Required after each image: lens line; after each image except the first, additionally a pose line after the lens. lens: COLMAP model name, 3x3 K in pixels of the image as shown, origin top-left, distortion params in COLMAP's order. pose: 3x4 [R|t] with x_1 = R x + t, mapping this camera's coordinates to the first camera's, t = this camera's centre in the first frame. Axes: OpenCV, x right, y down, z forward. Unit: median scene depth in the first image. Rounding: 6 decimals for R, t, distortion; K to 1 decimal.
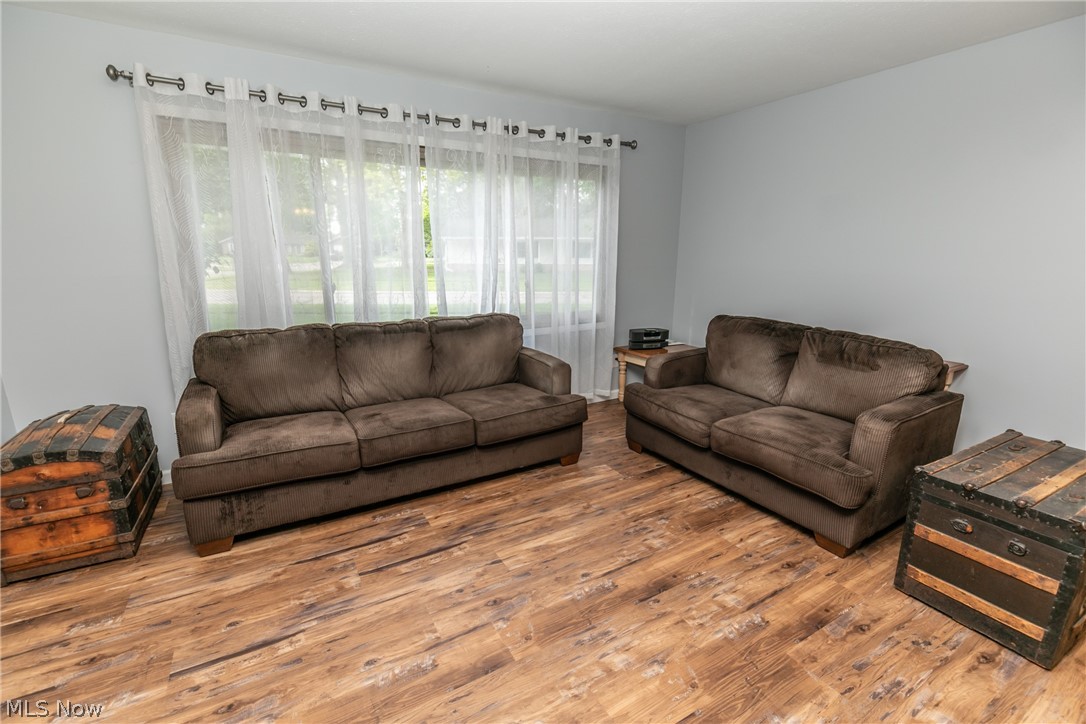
lens RADIAL K [[482.7, 0, 542.6], [0, 482.7, 369.1], [0, 0, 1]] dist [0.001678, -0.000093]
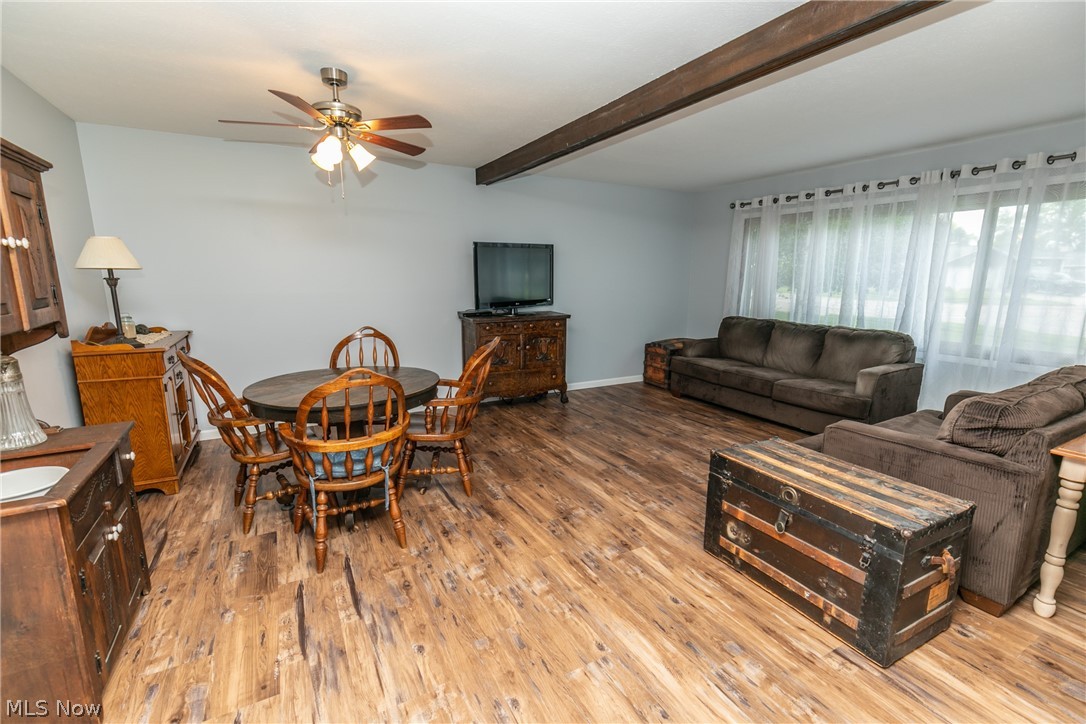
lens RADIAL K [[482.7, 0, 542.6], [0, 482.7, 369.1], [0, 0, 1]] dist [0.001678, -0.000093]
pose [[-0.018256, 0.200151, -0.979595, 1.772986], [-0.232080, 0.952150, 0.198869, -0.098647], [0.972525, 0.230975, 0.029069, 0.209522]]
